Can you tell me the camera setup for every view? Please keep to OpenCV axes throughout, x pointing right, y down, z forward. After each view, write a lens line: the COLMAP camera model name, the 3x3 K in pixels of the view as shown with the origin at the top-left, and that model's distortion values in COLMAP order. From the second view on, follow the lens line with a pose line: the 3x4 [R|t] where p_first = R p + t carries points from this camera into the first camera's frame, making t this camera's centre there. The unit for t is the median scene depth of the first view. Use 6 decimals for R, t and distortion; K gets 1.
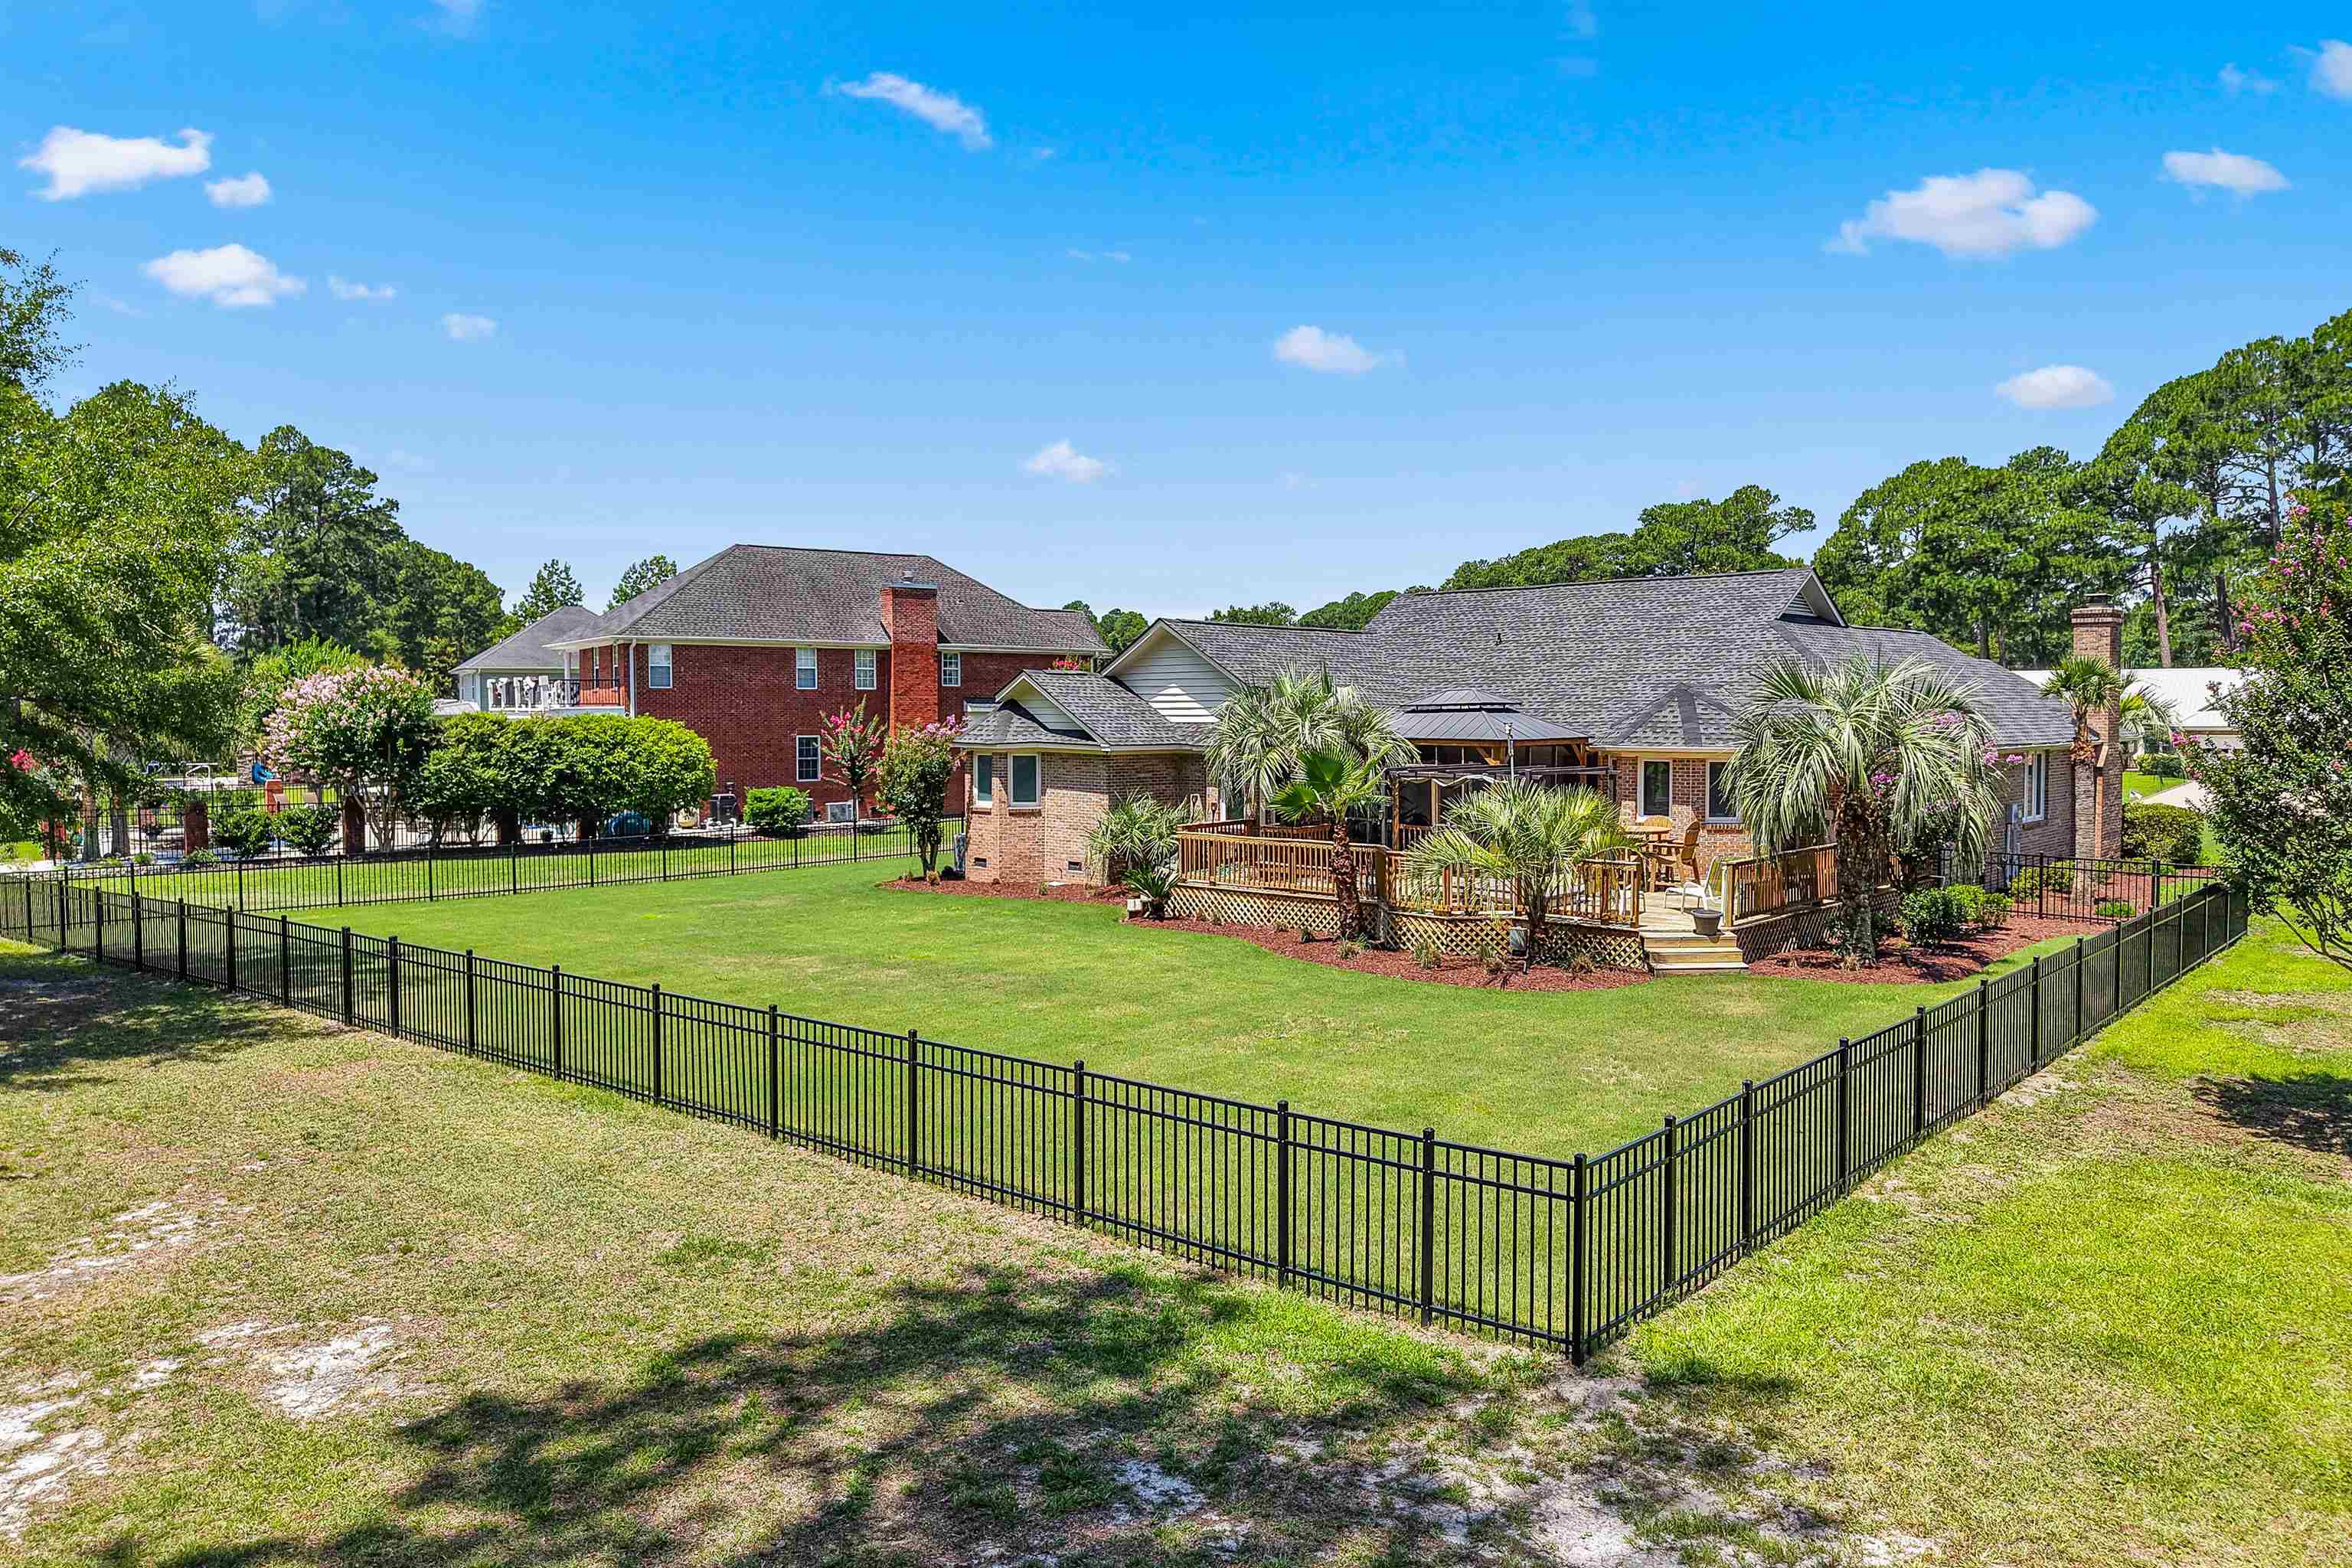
lens RADIAL K [[1576.3, 0, 1159.4], [0, 1576.3, 780.4], [0, 0, 1]] dist [0.017808, -0.032220]
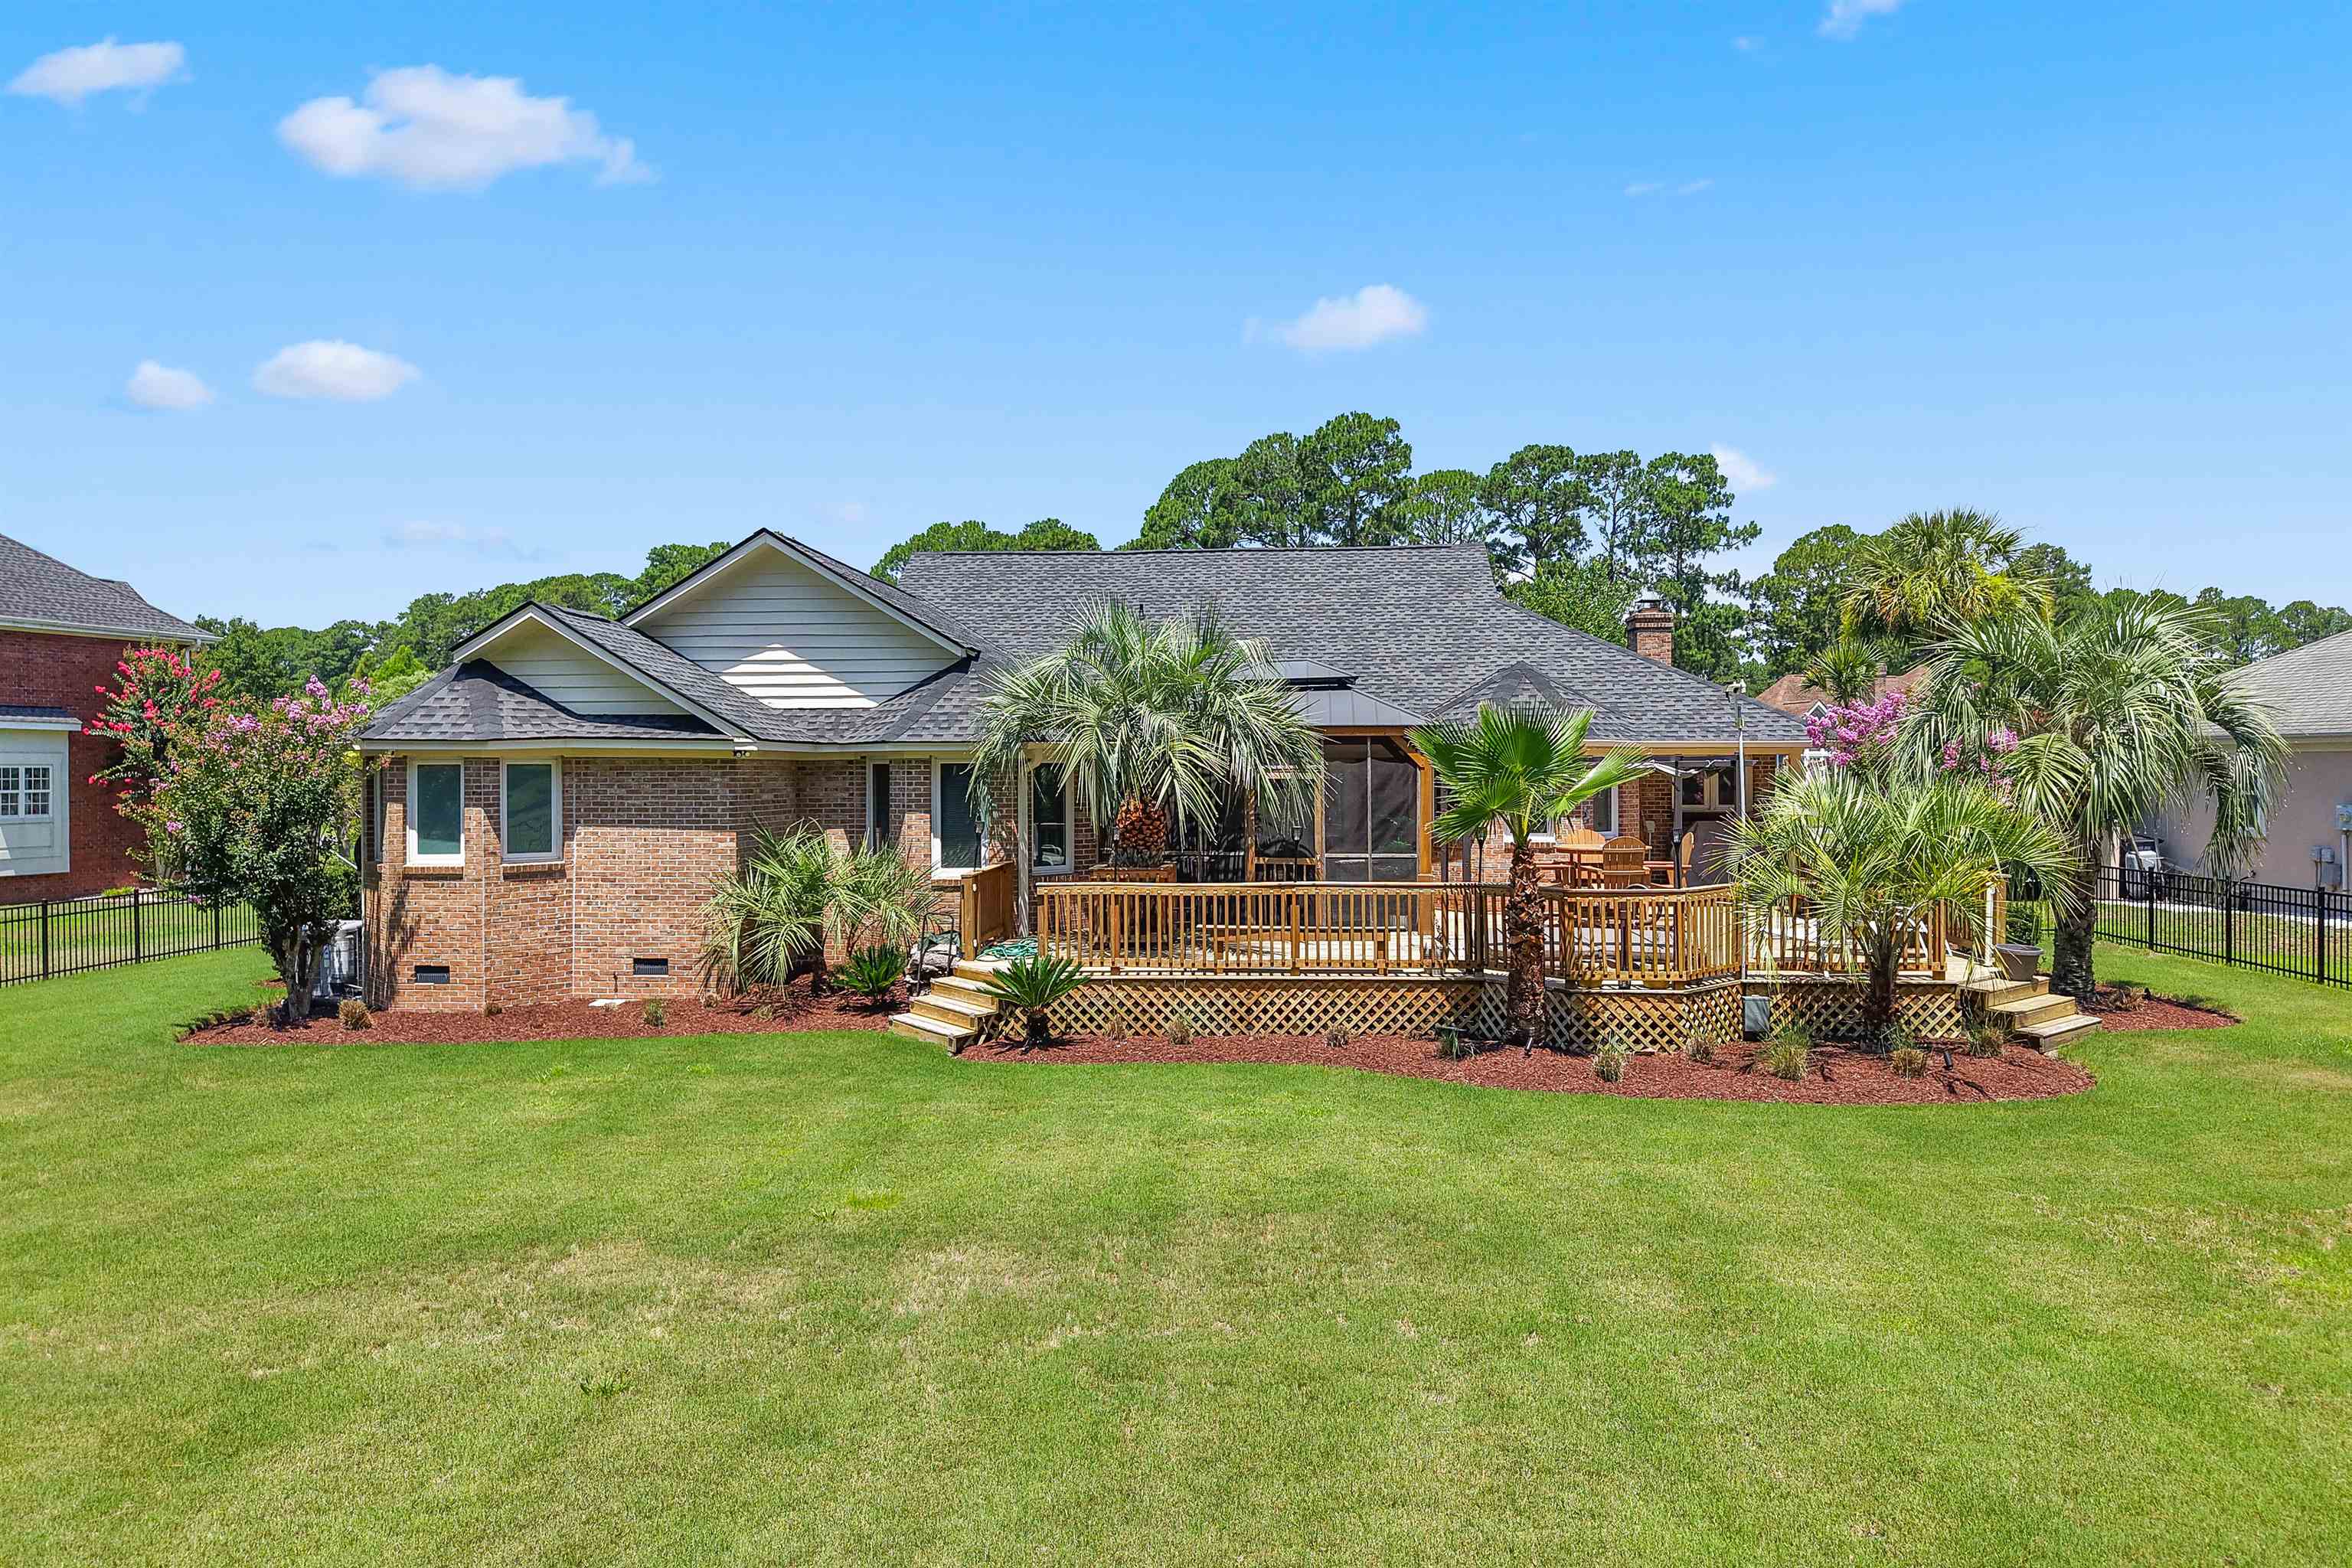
lens RADIAL K [[1576.3, 0, 1167.6], [0, 1576.3, 778.7], [0, 0, 1]] dist [0.017808, -0.032220]
pose [[0.780120, -0.006686, 0.625594, -0.255064], [0.032078, 0.999055, -0.029325, 0.011641], [-0.624807, 0.042945, 0.779597, 0.462452]]
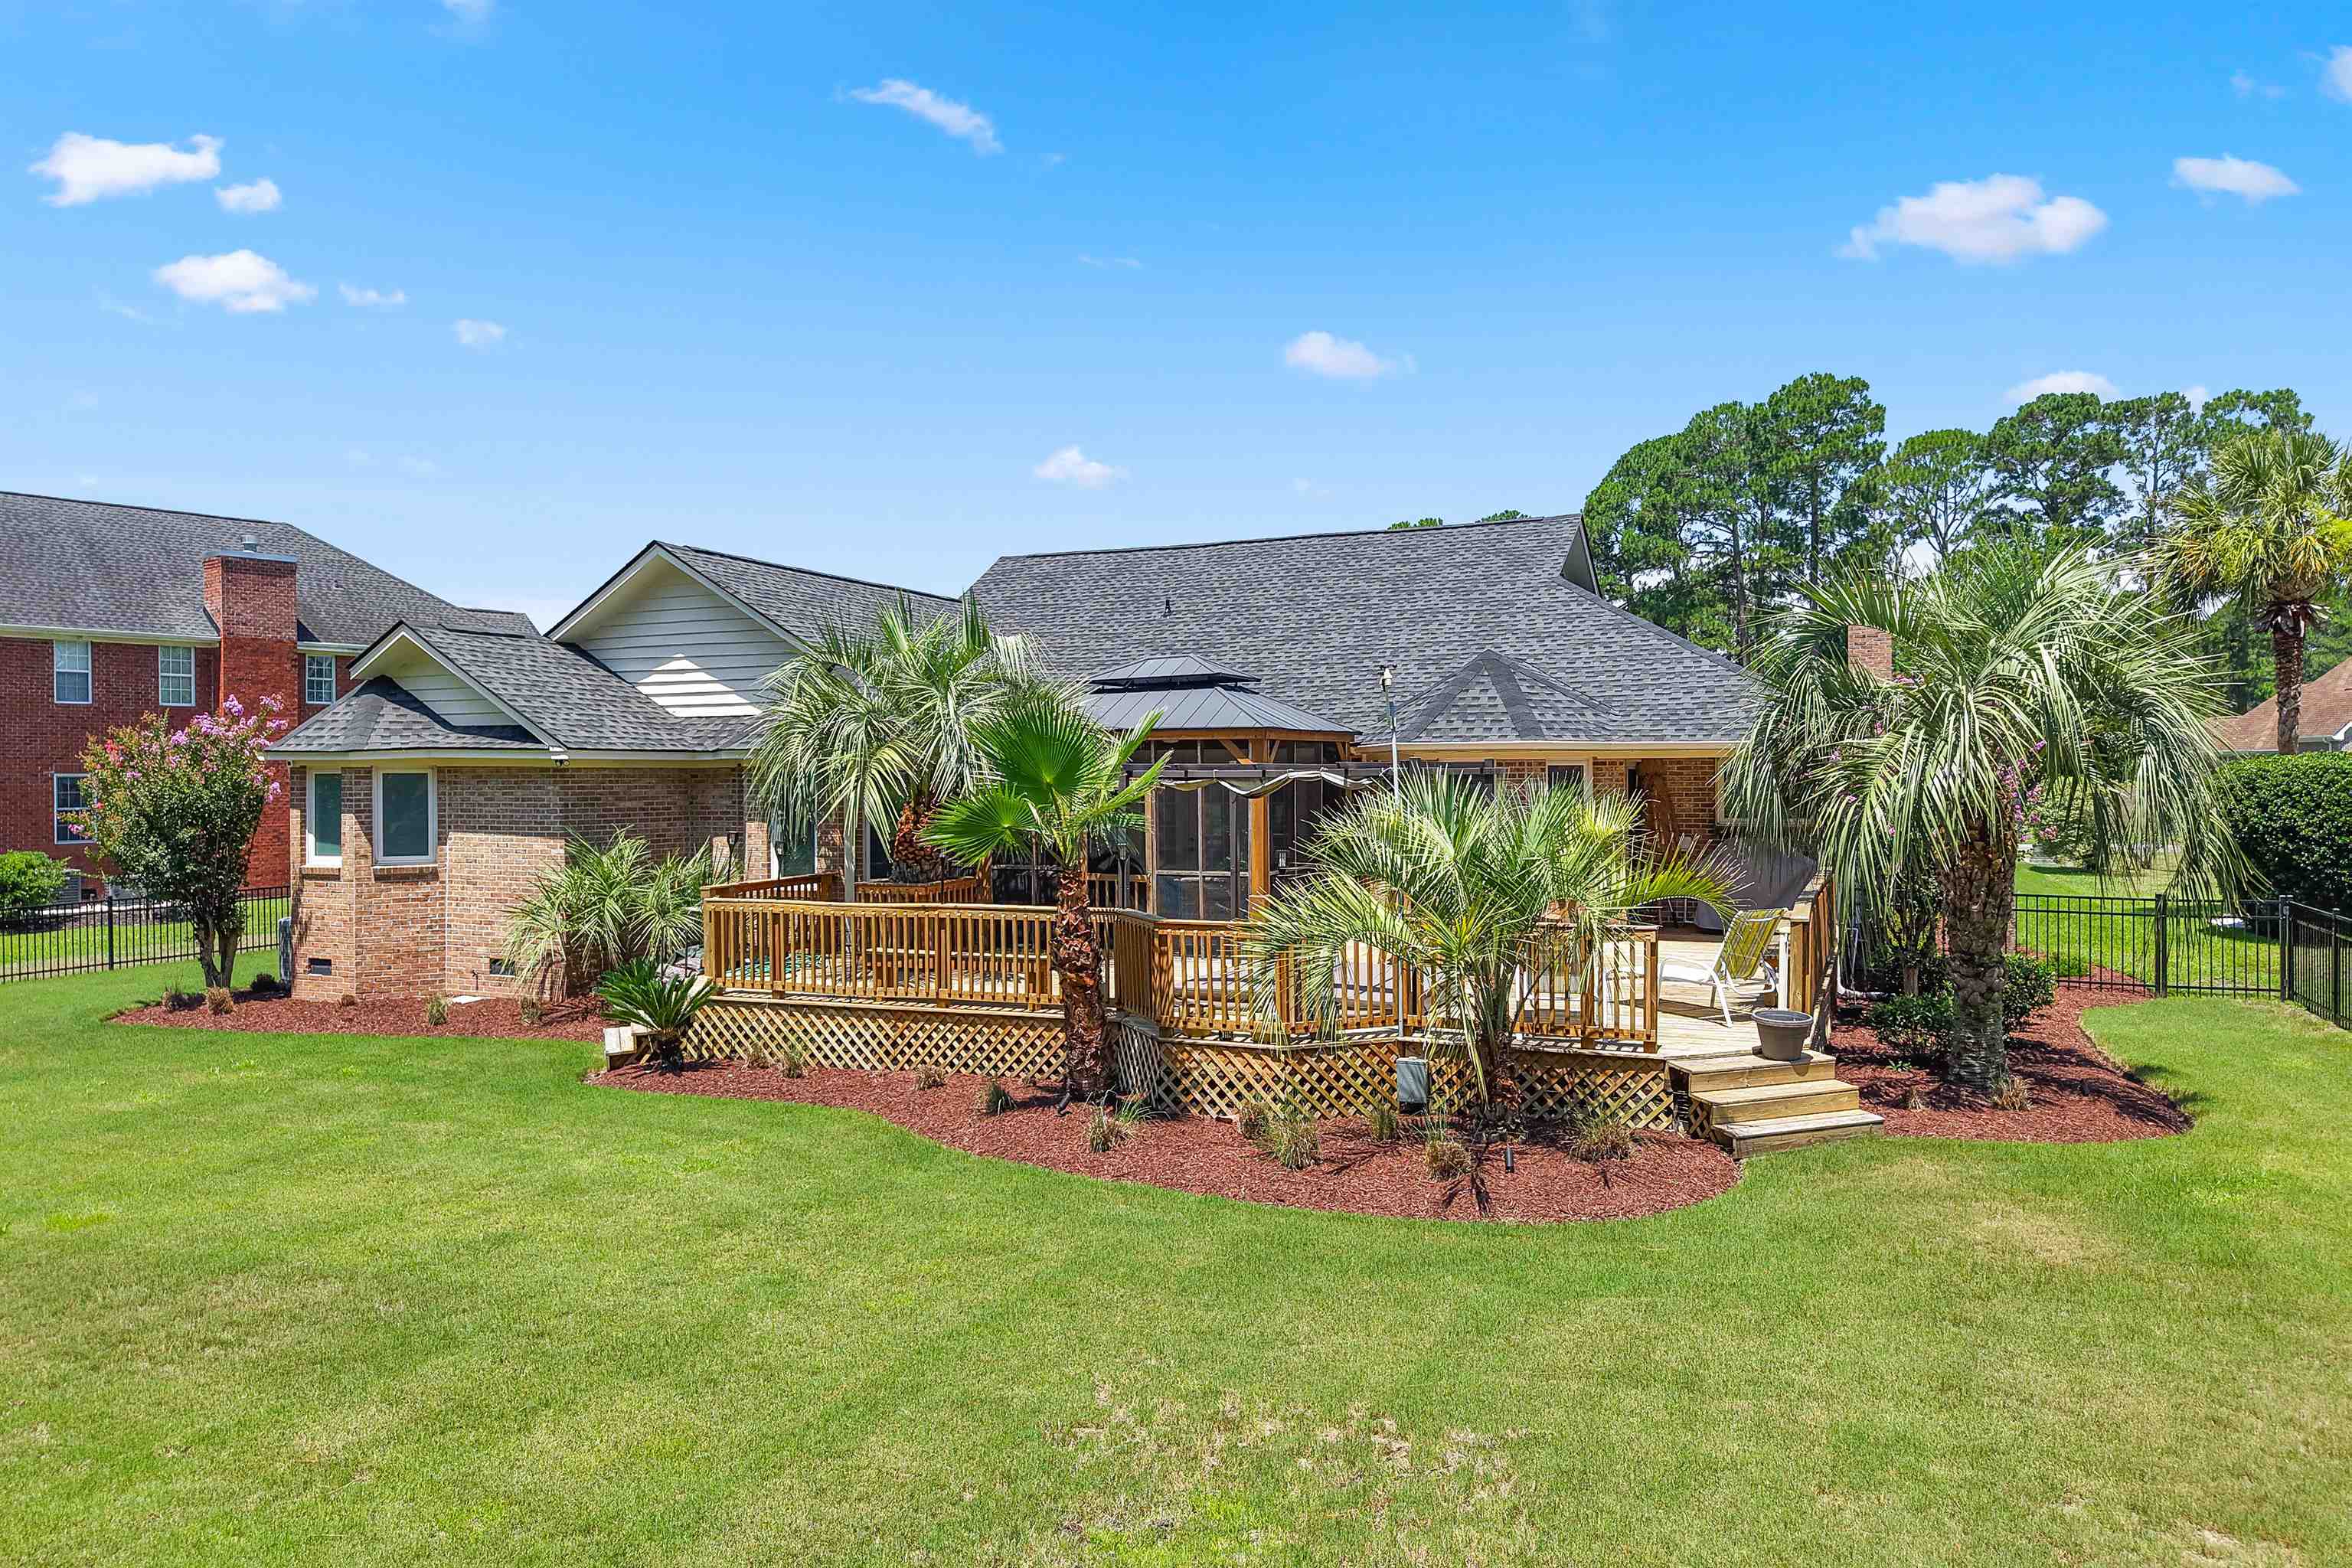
lens RADIAL K [[1576.3, 0, 1177.7], [0, 1576.3, 766.3], [0, 0, 1]] dist [0.017808, -0.032220]
pose [[0.942700, -0.004471, 0.333611, -0.013731], [0.020777, 0.998756, -0.045327, 0.013355], [-0.332993, 0.049662, 0.941621, 0.381864]]
